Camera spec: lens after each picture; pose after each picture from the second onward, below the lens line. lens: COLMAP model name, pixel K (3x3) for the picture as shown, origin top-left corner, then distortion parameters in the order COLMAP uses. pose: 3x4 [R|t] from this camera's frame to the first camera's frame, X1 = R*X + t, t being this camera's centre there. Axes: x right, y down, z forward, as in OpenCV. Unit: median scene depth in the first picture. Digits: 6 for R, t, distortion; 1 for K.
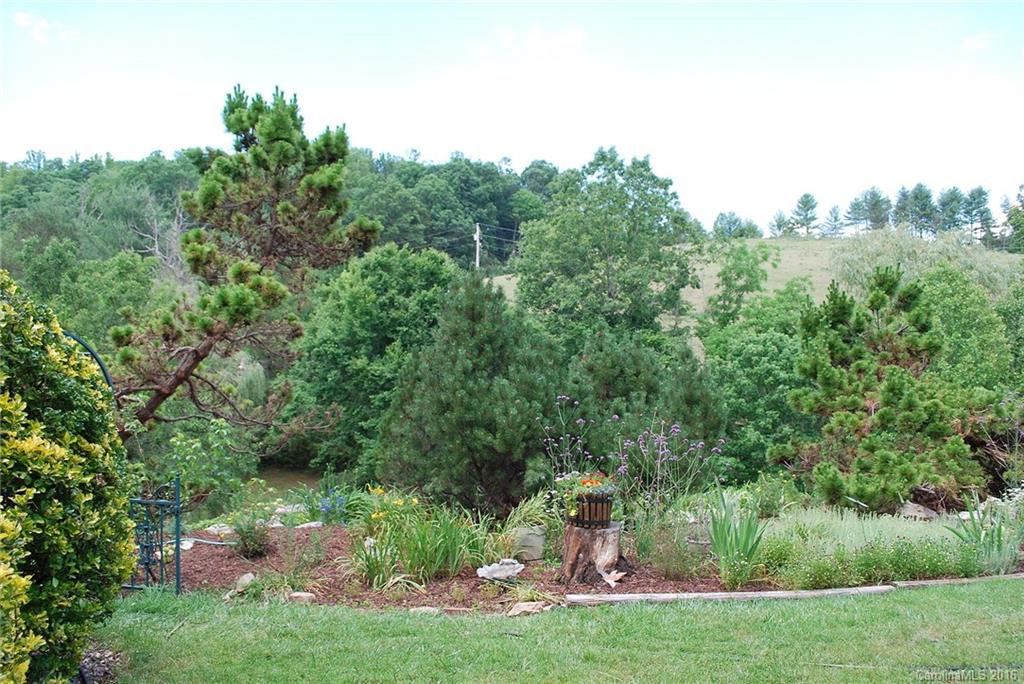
lens RADIAL K [[812.5, 0, 528.1], [0, 812.5, 341.6], [0, 0, 1]] dist [-0.072333, 0.001741]
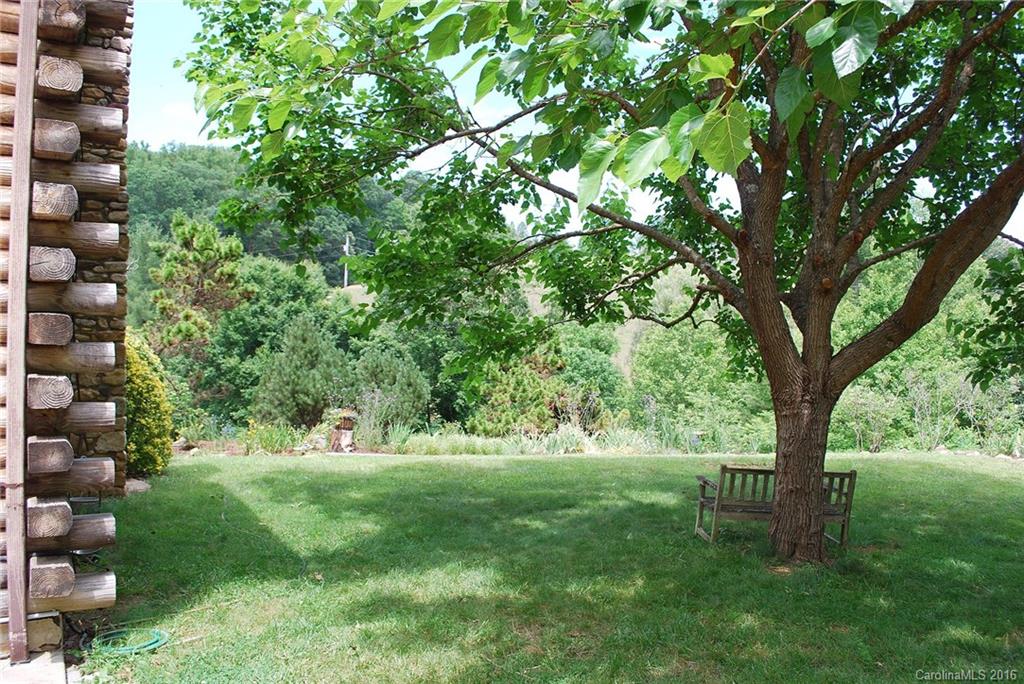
lens RADIAL K [[812.5, 0, 528.1], [0, 812.5, 341.6], [0, 0, 1]] dist [-0.072333, 0.001741]
pose [[0.987853, 0.032724, 0.151908, 0.035158], [-0.031594, 0.999452, -0.009846, -0.004698], [-0.152147, 0.004927, 0.988346, -0.207227]]
